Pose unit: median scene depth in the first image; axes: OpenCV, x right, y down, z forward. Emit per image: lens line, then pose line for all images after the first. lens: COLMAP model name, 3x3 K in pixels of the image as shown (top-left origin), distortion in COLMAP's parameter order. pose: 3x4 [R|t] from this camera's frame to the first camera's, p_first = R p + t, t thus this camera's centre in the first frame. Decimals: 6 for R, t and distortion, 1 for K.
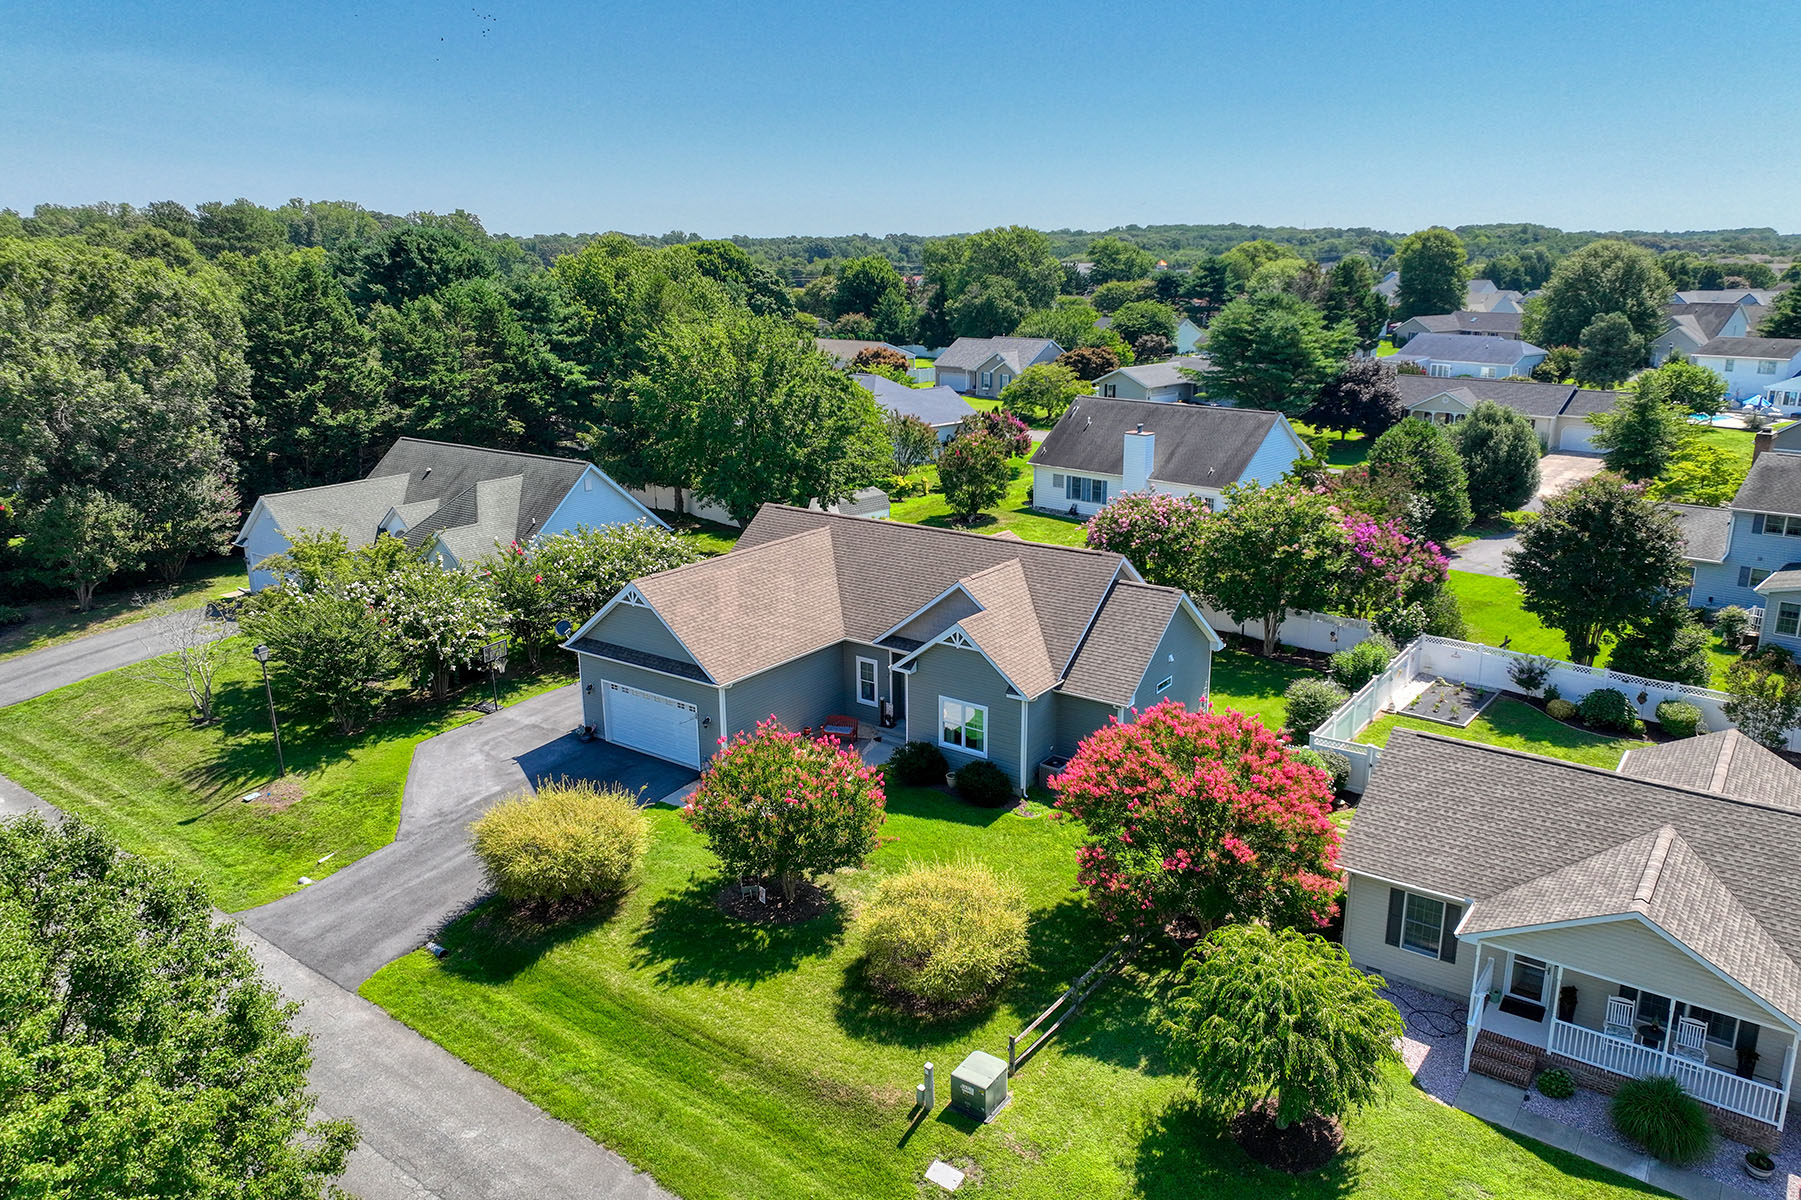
lens RADIAL K [[1263.0, 0, 903.8], [0, 1263.0, 598.5], [0, 0, 1]] dist [-0.001312, 0.012422]
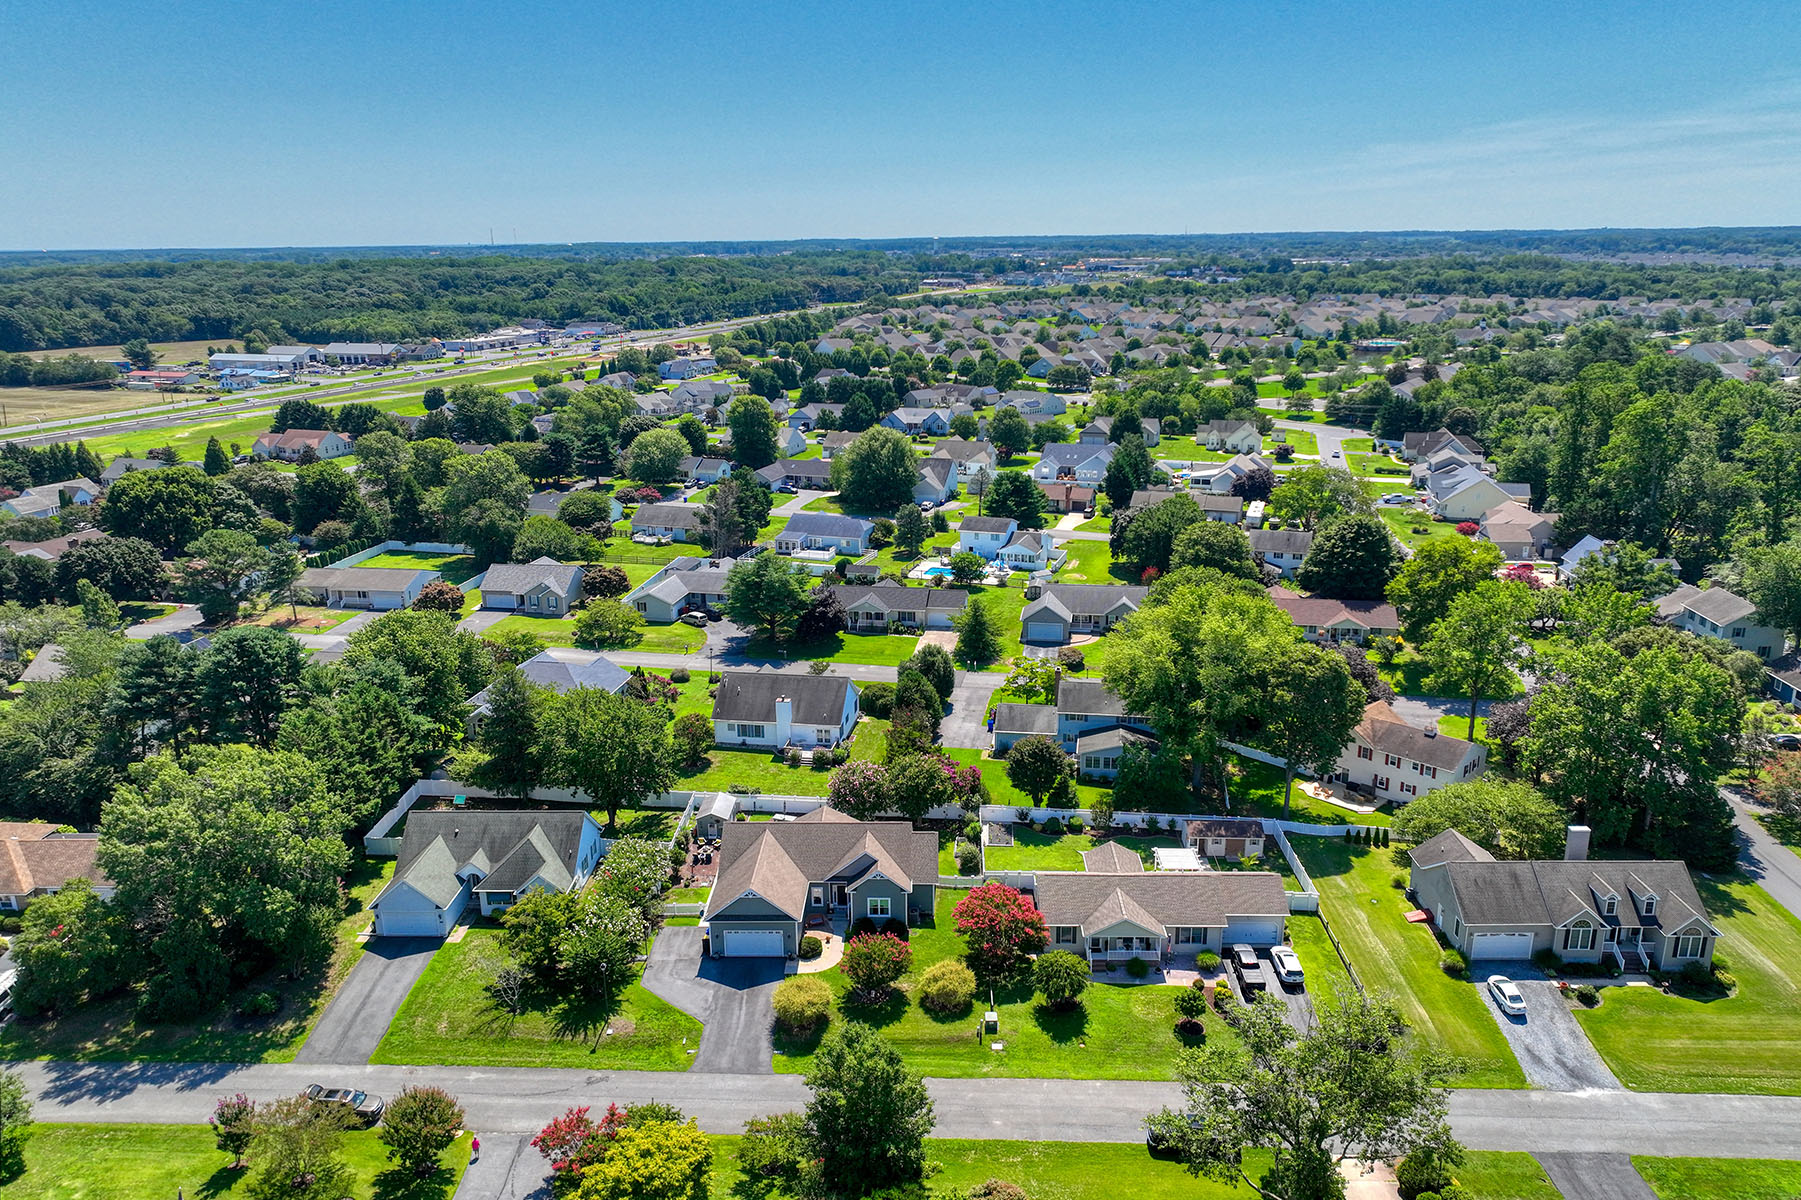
lens RADIAL K [[1263.0, 0, 902.1], [0, 1263.0, 603.6], [0, 0, 1]] dist [-0.001312, 0.012422]
pose [[0.821537, -0.161632, 0.546765, -1.123017], [0.156455, 0.986072, 0.056418, -0.594462], [-0.548269, 0.039195, 0.835383, -1.098911]]
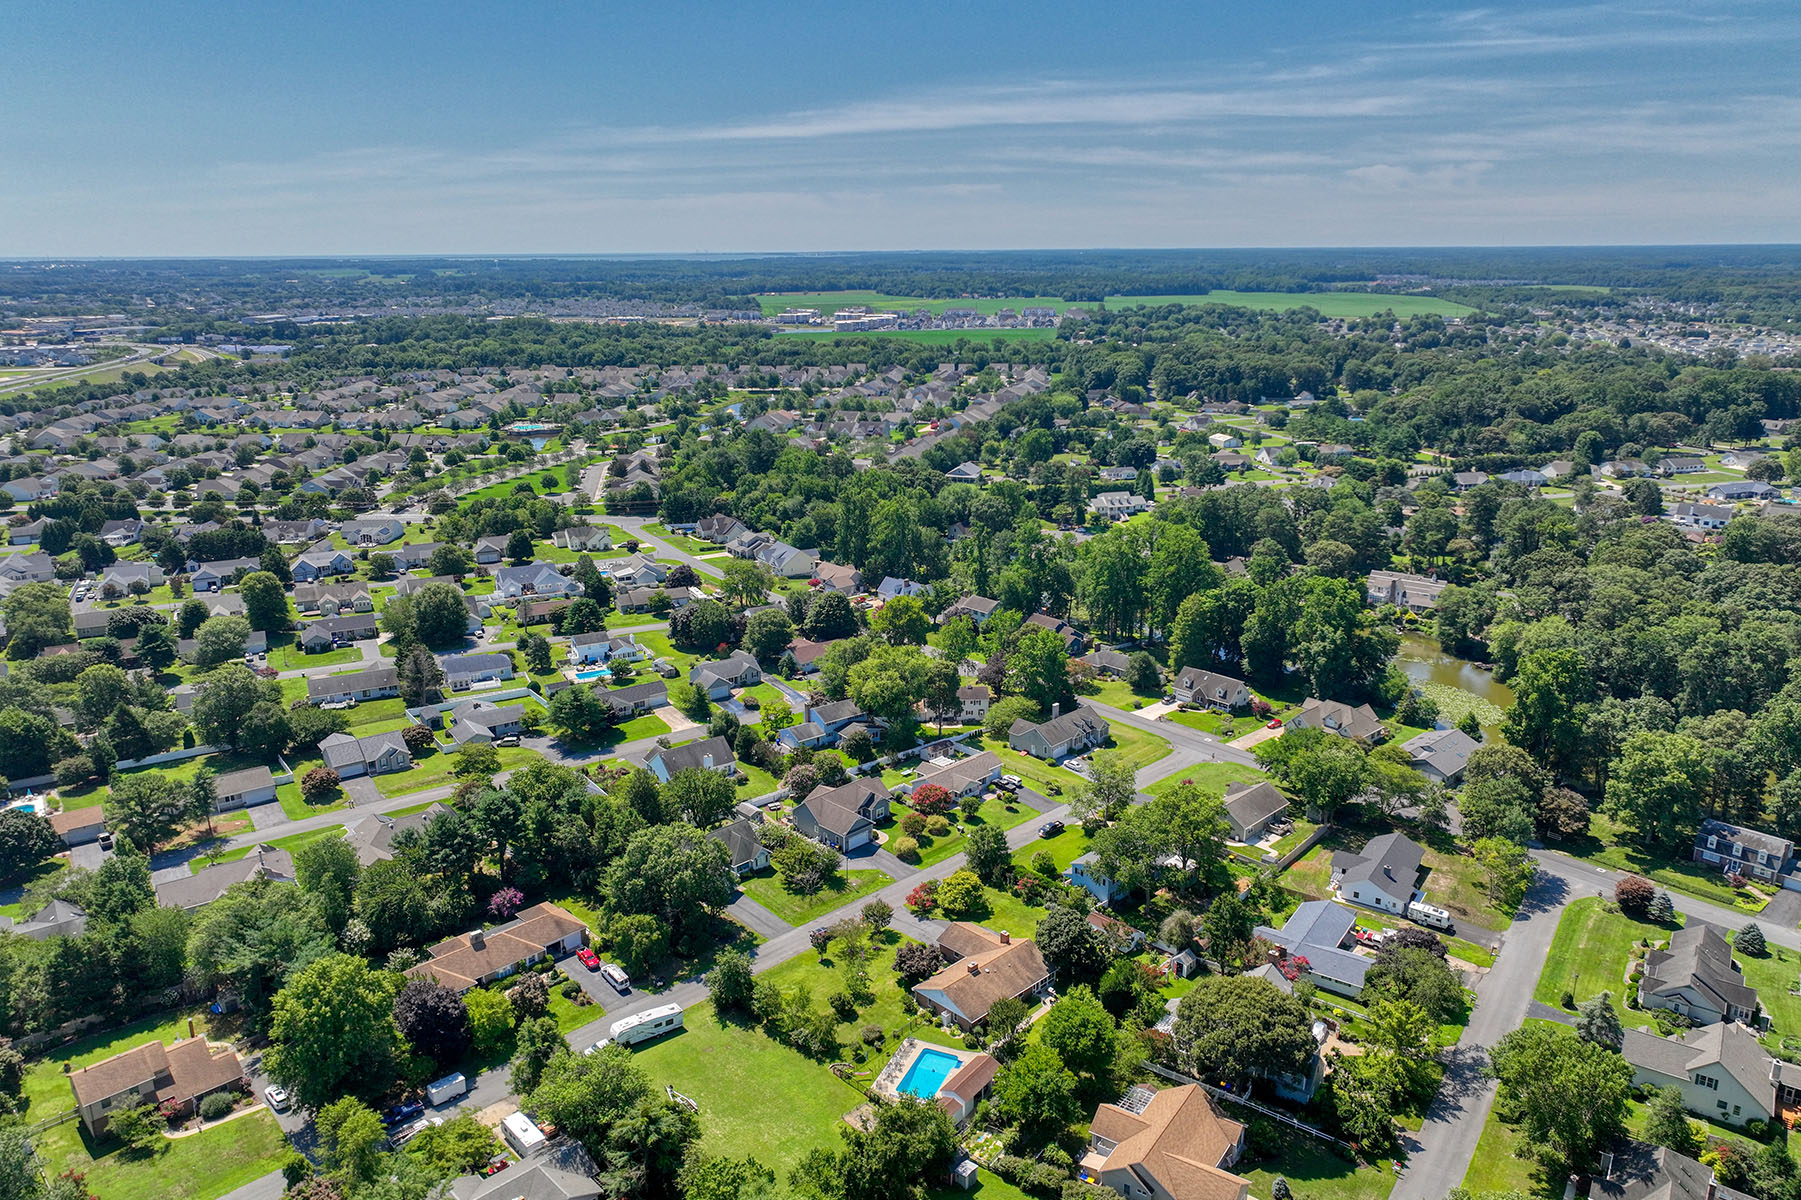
lens RADIAL K [[1263.0, 0, 892.2], [0, 1263.0, 598.9], [0, 0, 1]] dist [-0.001312, 0.012422]
pose [[0.159932, -0.259296, 0.952464, -4.871219], [0.266761, 0.940336, 0.211202, -1.899373], [-0.950400, 0.220302, 0.219560, -0.509700]]
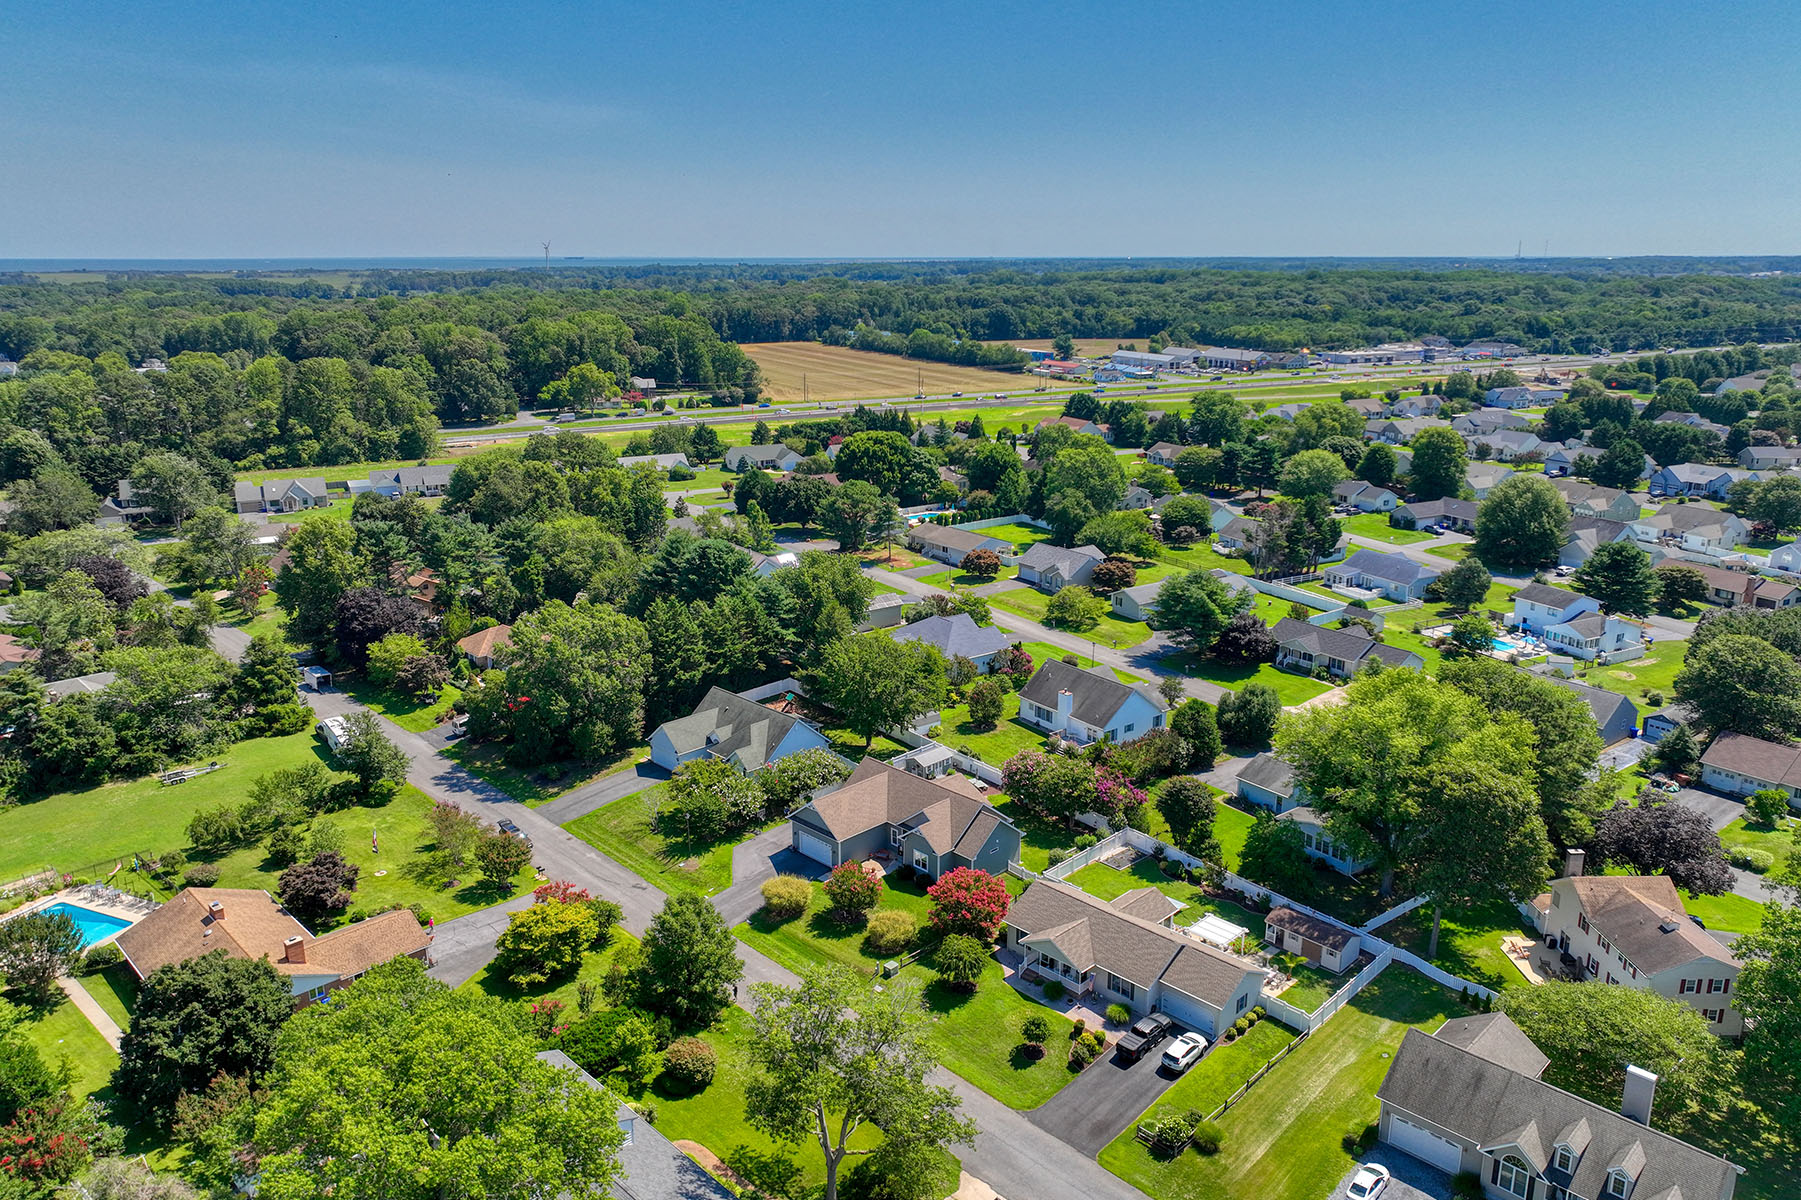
lens RADIAL K [[1263.0, 0, 898.9], [0, 1263.0, 598.2], [0, 0, 1]] dist [-0.001312, 0.012422]
pose [[0.987772, 0.047373, -0.148532, 0.369414], [-0.047485, 0.998868, 0.002793, -0.468184], [0.148497, 0.004295, 0.988904, -1.735645]]
